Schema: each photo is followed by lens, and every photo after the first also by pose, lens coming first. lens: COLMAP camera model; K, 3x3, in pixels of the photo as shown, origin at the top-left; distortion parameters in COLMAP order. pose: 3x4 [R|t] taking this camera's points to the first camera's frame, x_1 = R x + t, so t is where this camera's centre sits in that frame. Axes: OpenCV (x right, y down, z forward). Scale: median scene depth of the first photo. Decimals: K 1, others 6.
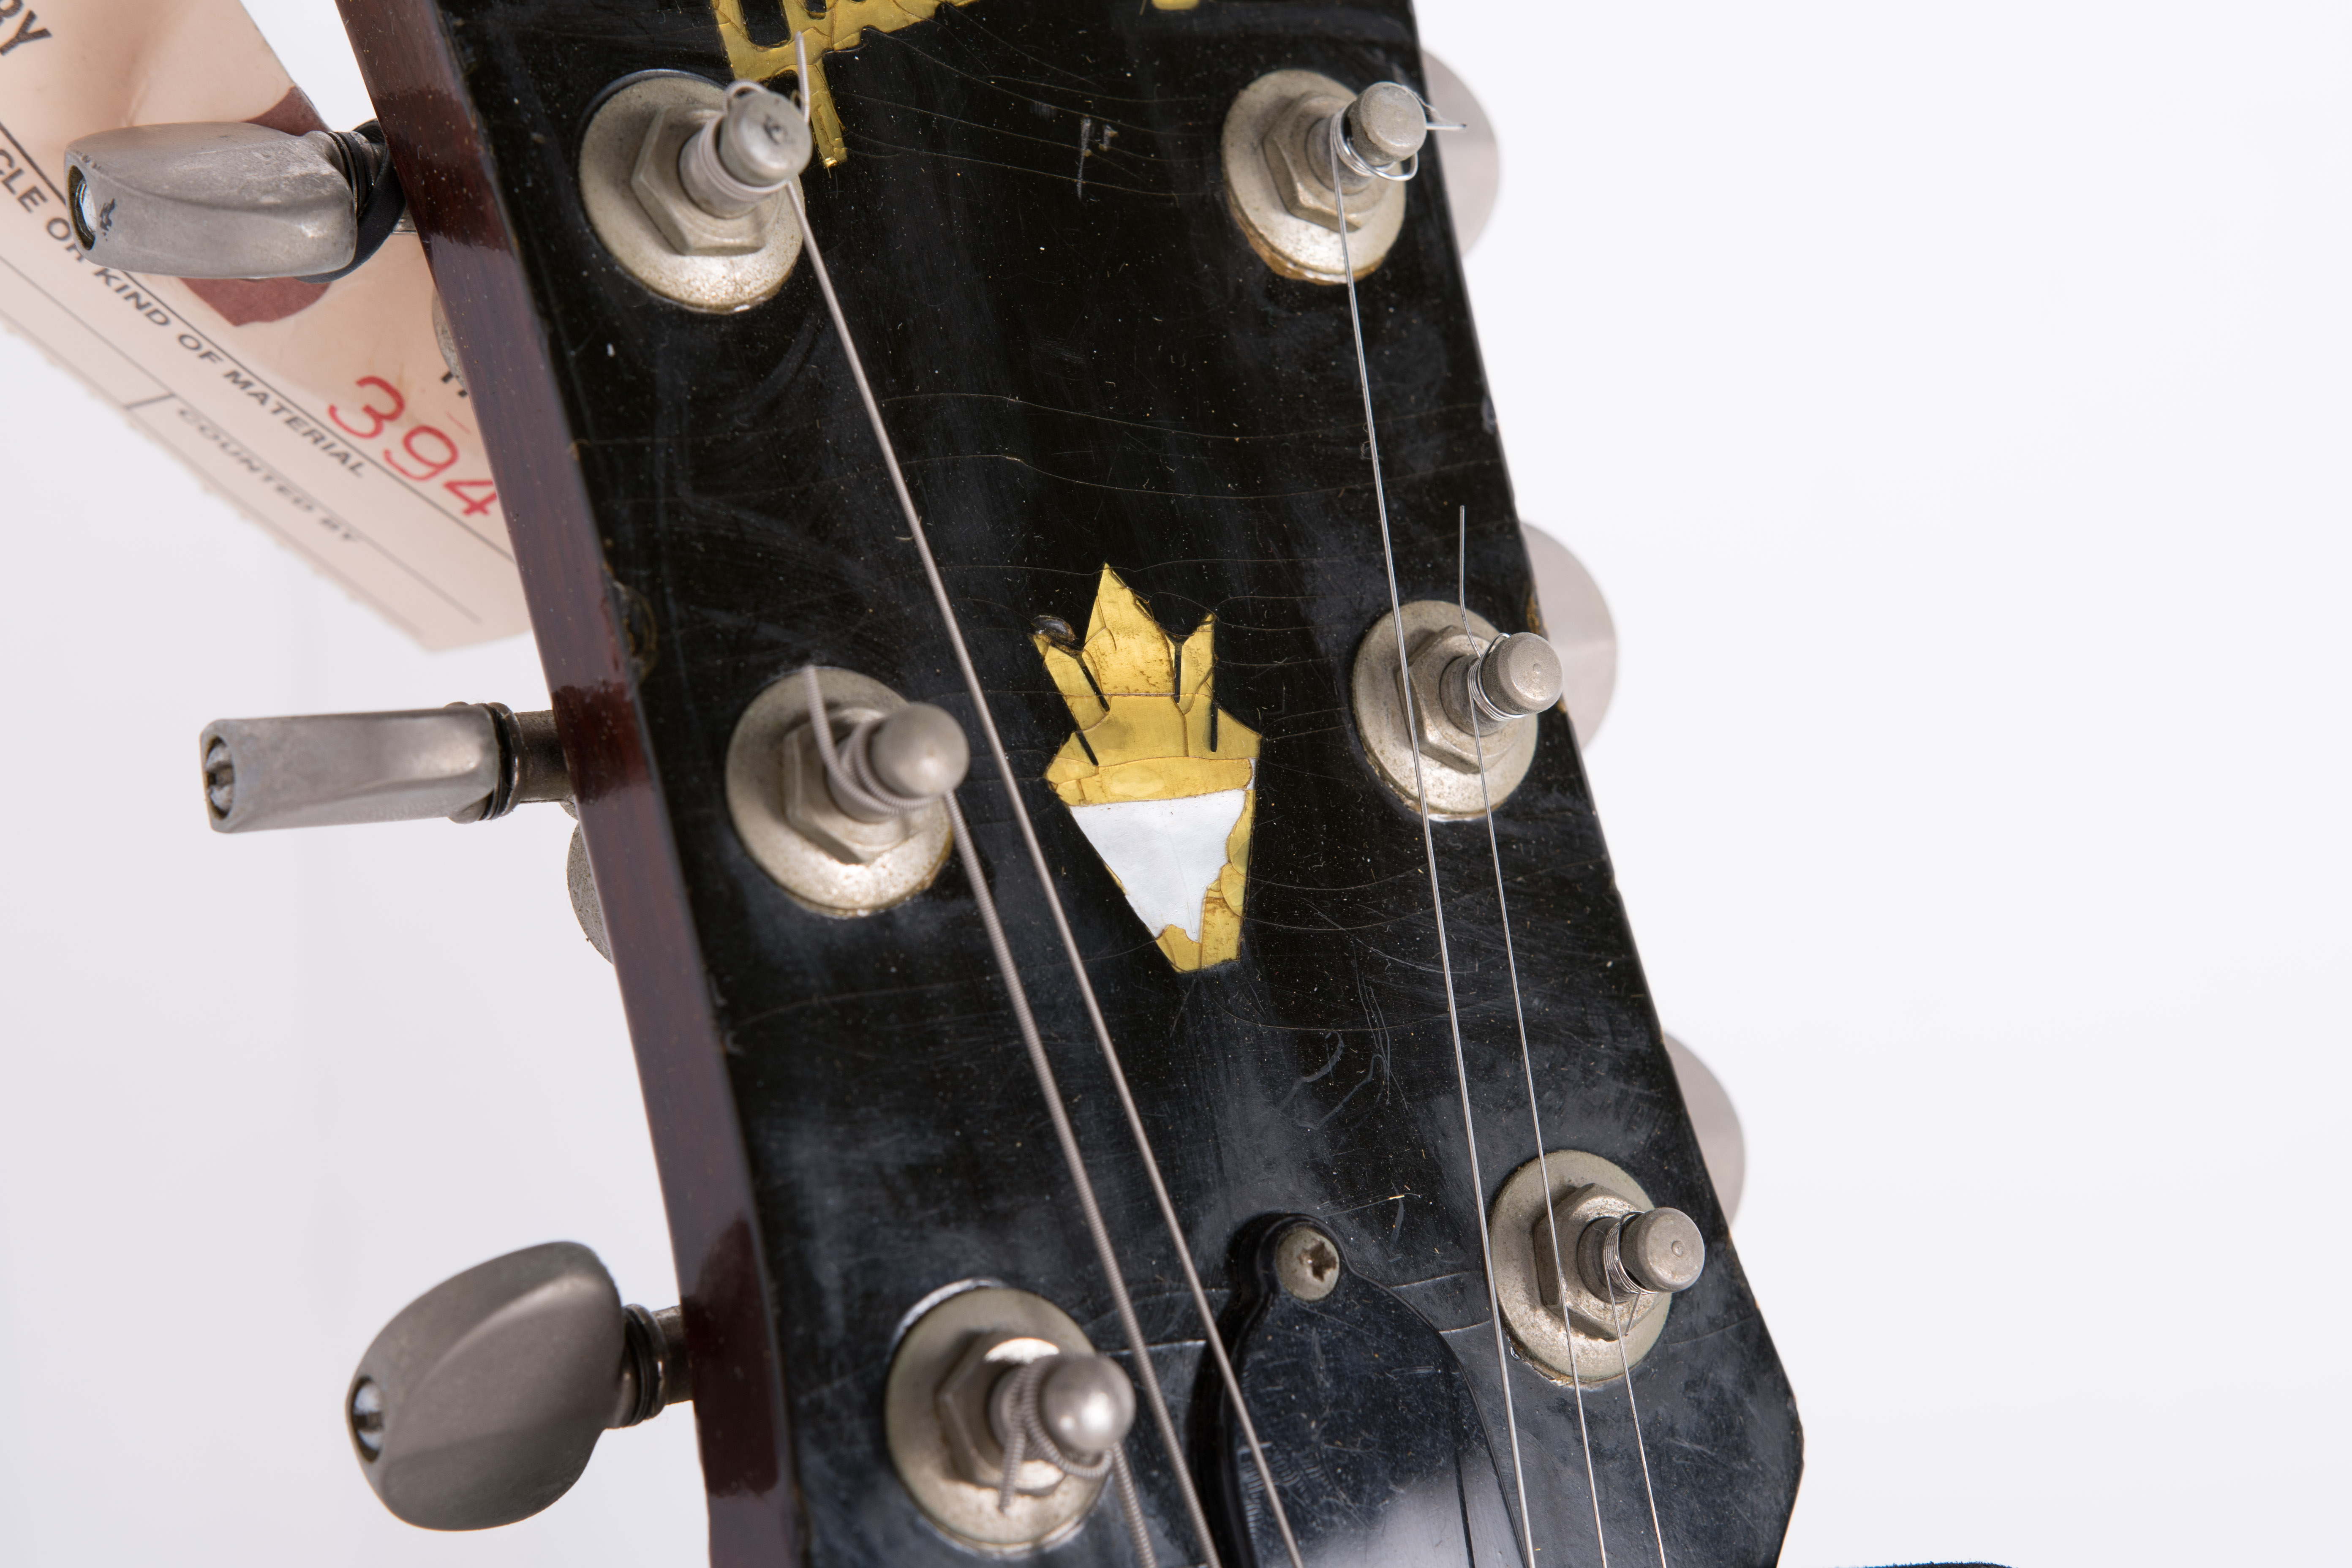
lens RADIAL K [[3436.6, 0, 1176.0], [0, 3436.6, 784.0], [0, 0, 1]] dist [0.058649, 0.136696]
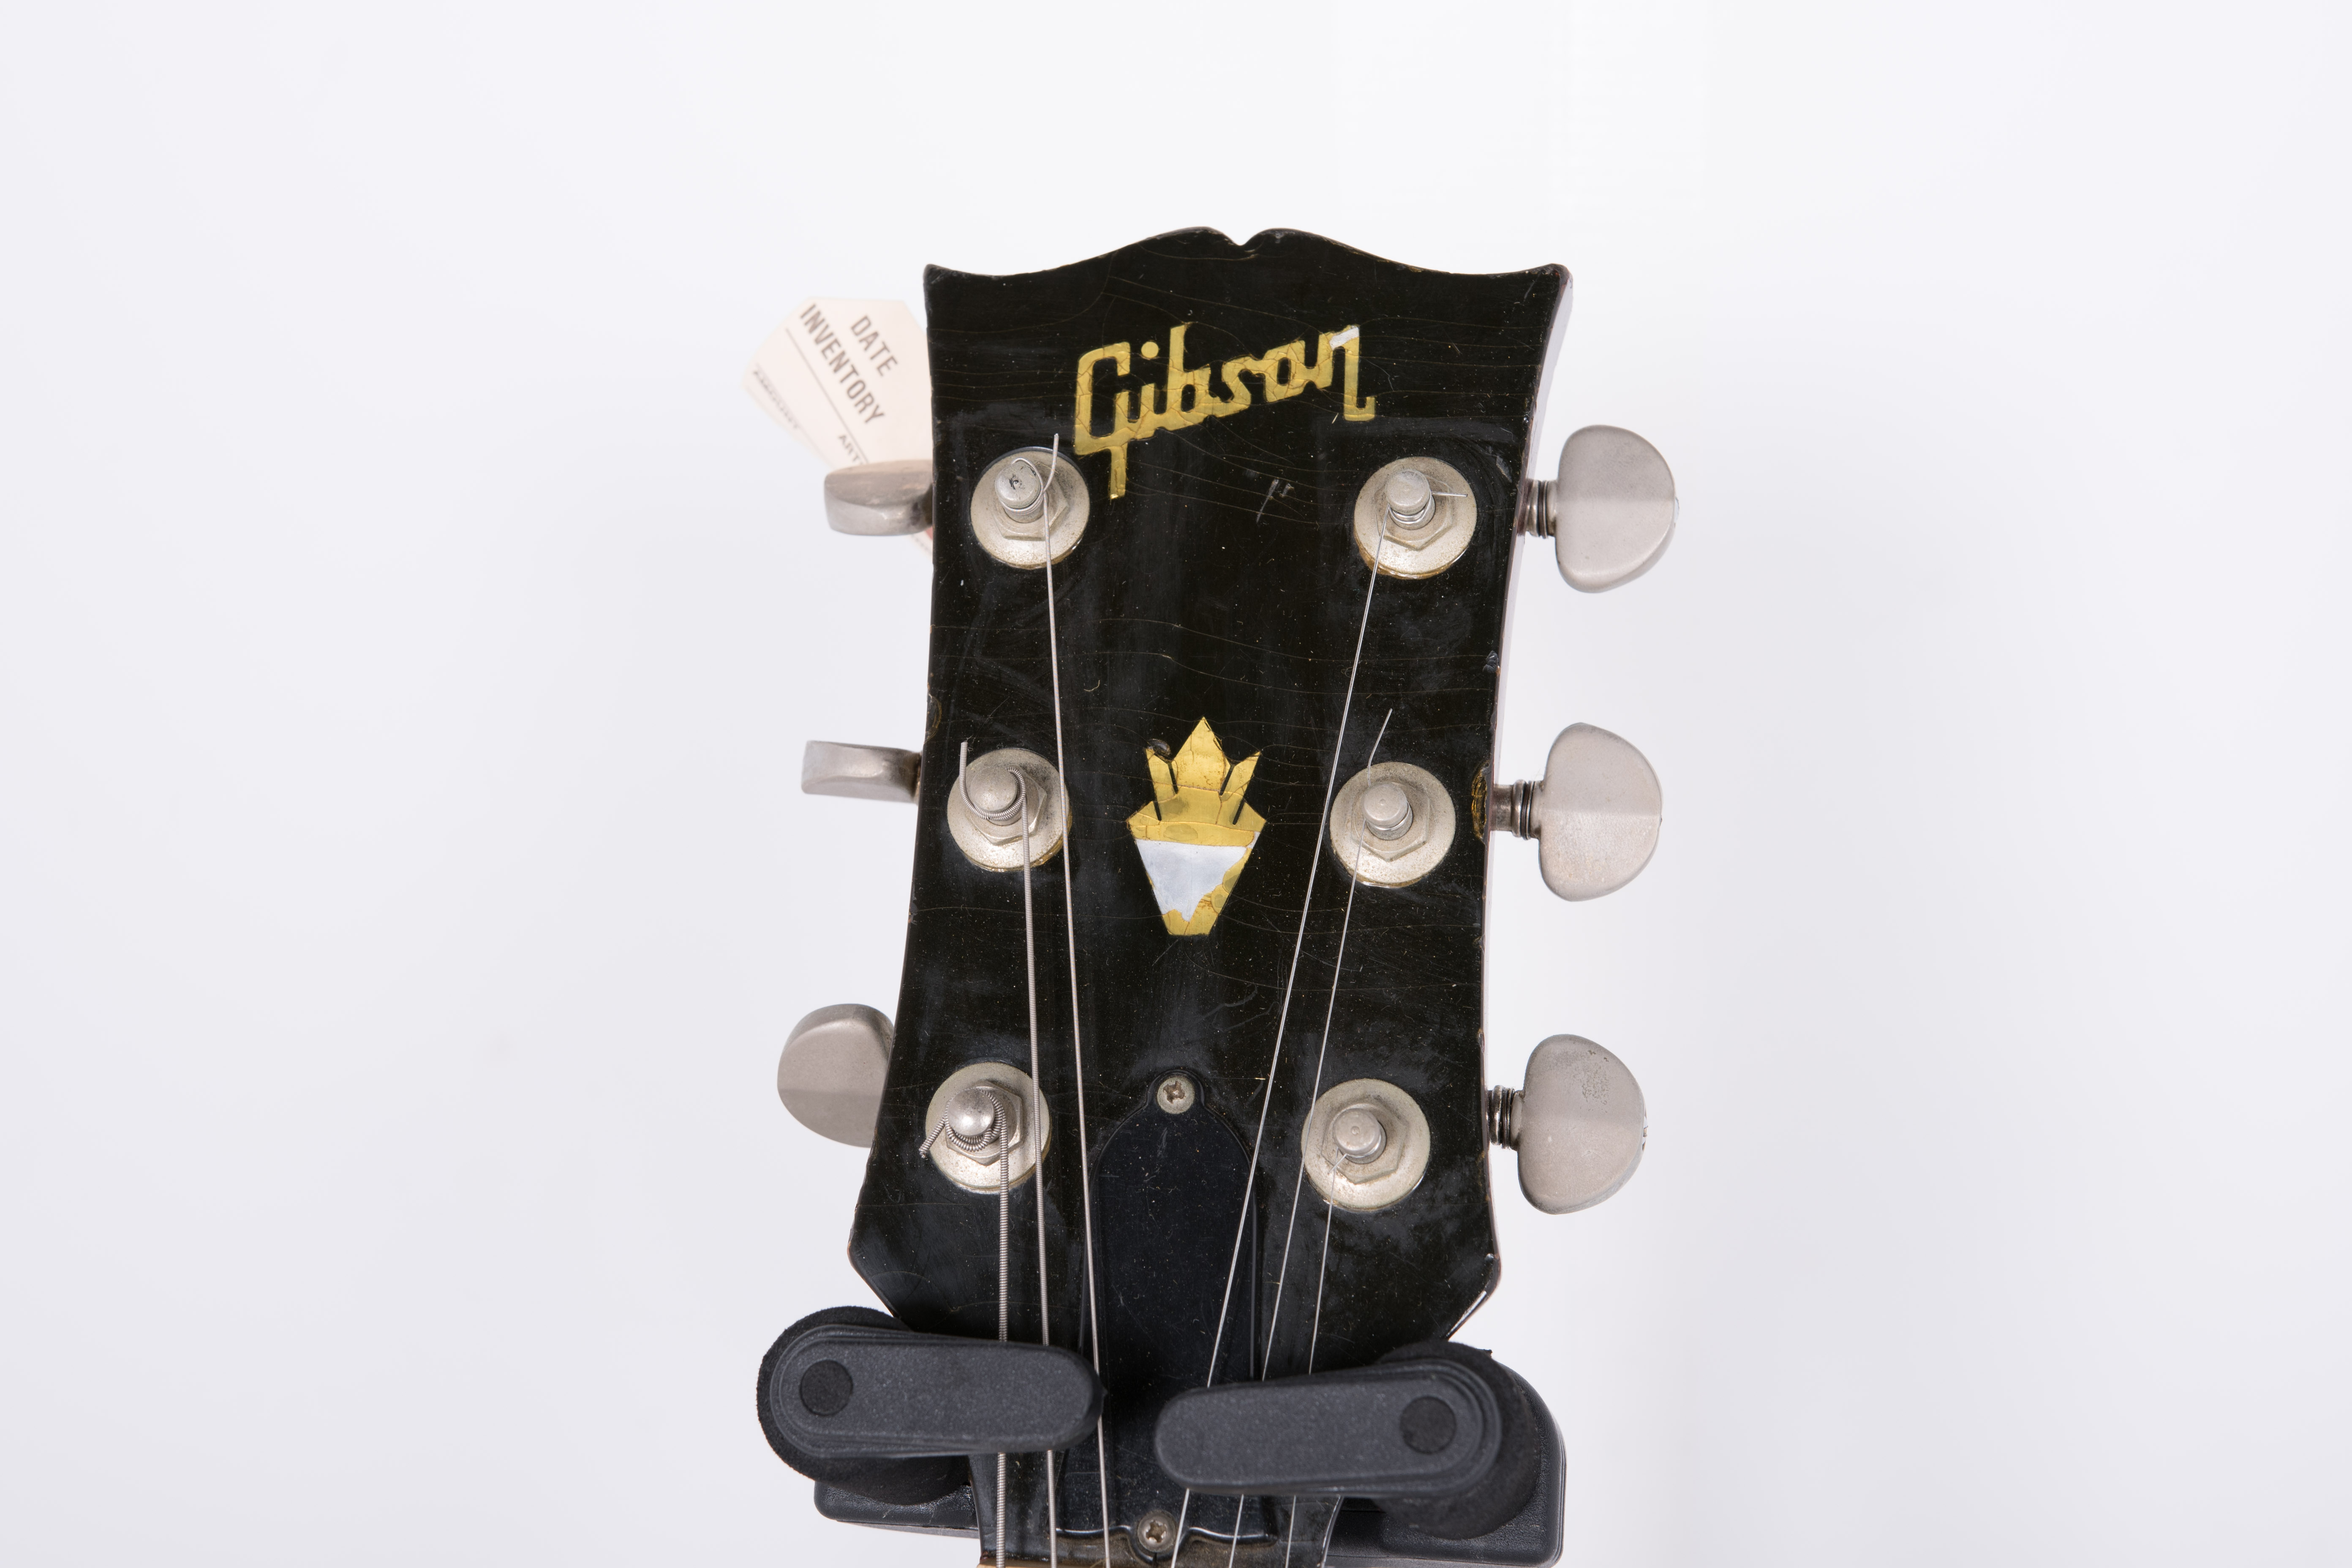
lens RADIAL K [[3436.6, 0, 1176.0], [0, 3436.6, 784.0], [0, 0, 1]] dist [0.058649, 0.136696]
pose [[0.725026, 0.116556, -0.678787, 1.234896], [-0.155808, 0.987782, 0.003192, -0.031850], [0.670866, 0.103447, 0.734328, -0.373182]]
